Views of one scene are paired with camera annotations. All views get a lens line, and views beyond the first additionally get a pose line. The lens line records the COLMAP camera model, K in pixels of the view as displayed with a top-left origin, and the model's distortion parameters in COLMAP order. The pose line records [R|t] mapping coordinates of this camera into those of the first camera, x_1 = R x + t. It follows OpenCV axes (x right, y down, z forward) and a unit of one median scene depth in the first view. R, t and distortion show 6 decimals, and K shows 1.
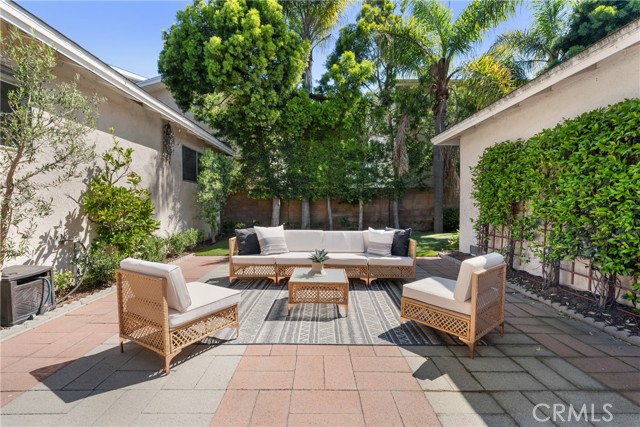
lens RADIAL K [[294.3, 0, 320.0], [0, 294.3, 213.5], [0, 0, 1]] dist [-0.002772, 0.000331]
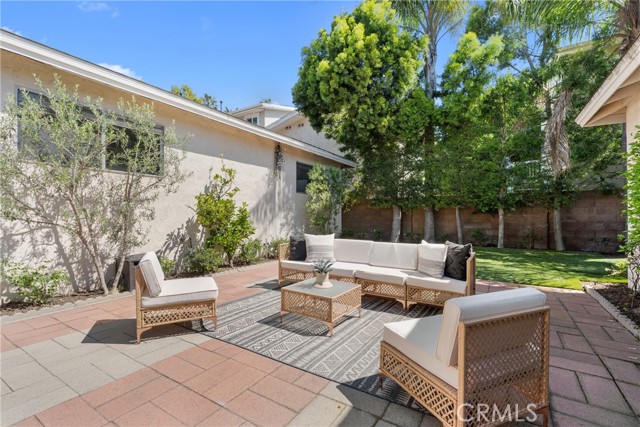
lens RADIAL K [[294.3, 0, 320.0], [0, 294.3, 213.5], [0, 0, 1]] dist [-0.002772, 0.000331]
pose [[0.843587, -0.000123, -0.536993, 0.216561], [-0.019319, 0.999346, -0.030578, 0.002107], [0.536646, 0.036170, 0.843032, 0.086302]]
